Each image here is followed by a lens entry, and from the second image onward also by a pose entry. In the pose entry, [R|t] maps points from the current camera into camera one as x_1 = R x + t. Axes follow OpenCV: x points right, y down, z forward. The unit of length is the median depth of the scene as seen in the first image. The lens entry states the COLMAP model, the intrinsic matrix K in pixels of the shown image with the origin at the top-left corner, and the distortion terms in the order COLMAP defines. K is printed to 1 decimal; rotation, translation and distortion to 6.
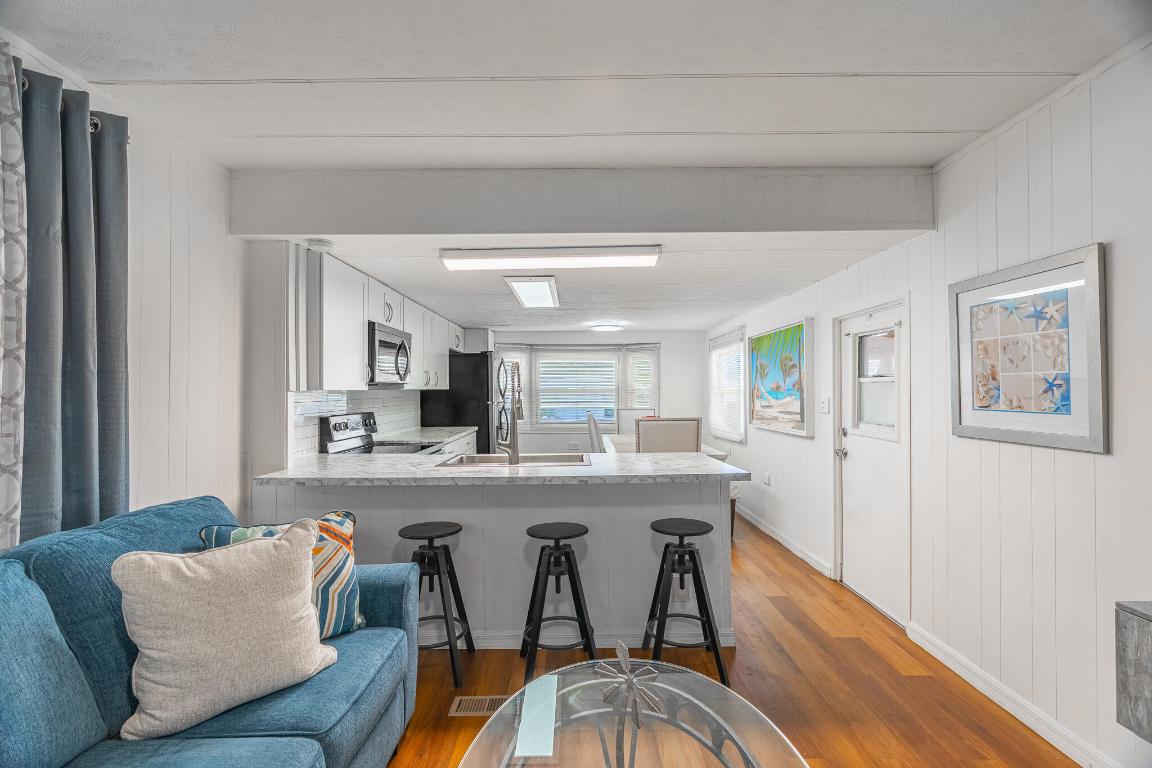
lens RADIAL K [[518.4, 0, 577.6], [0, 518.4, 387.2], [0, 0, 1]] dist [-0.012950, 0.000960]
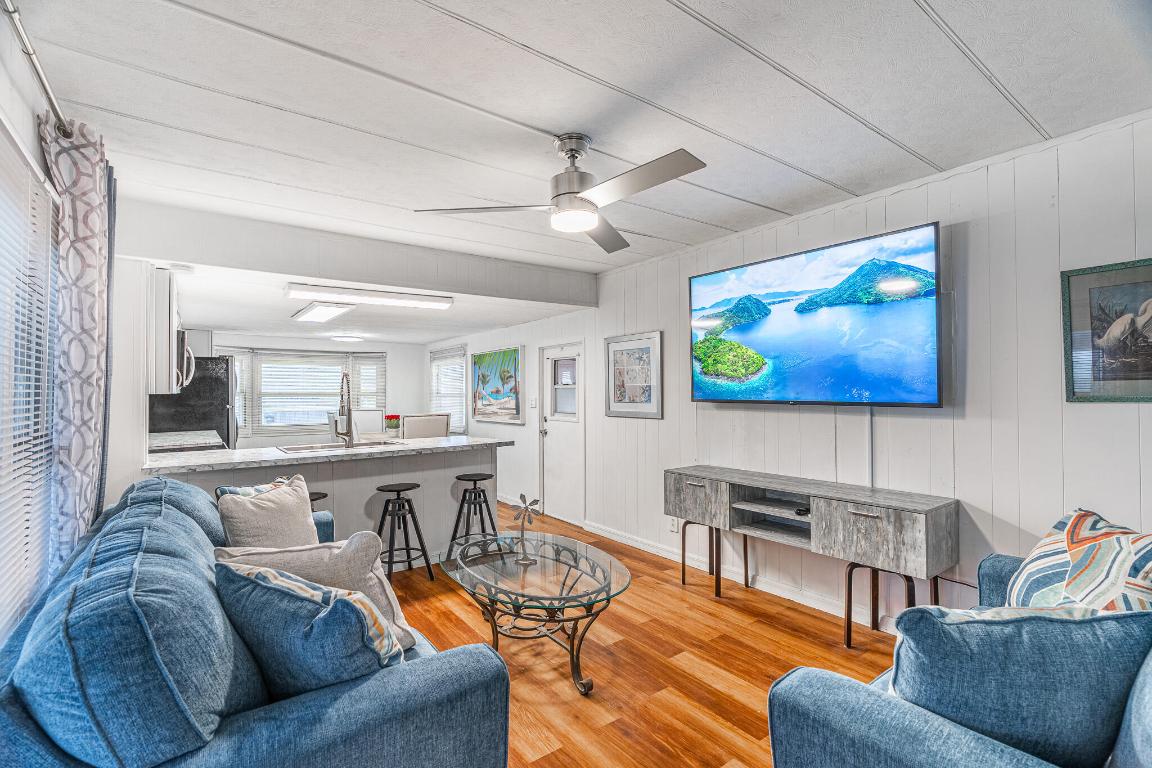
lens RADIAL K [[518.4, 0, 577.6], [0, 518.4, 387.2], [0, 0, 1]] dist [-0.012950, 0.000960]
pose [[0.807393, 0.005077, 0.589992, -0.518019], [-0.000896, 0.999972, -0.007377, -0.000506], [-0.590013, 0.005428, 0.807375, -0.523808]]
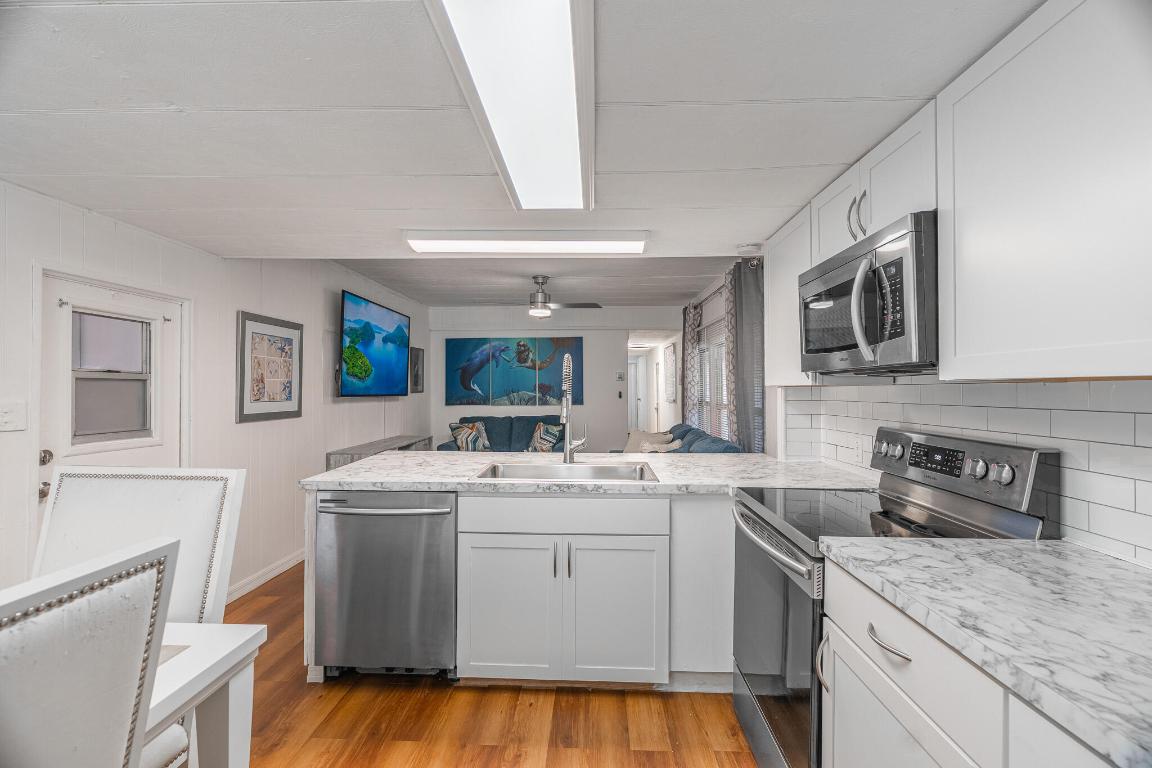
lens RADIAL K [[518.4, 0, 577.6], [0, 518.4, 387.2], [0, 0, 1]] dist [-0.012950, 0.000960]
pose [[-0.999146, 0.005173, 0.040994, -0.216426], [0.004775, 0.999941, -0.009784, 0.018588], [-0.041042, -0.009580, -0.999112, 2.347817]]
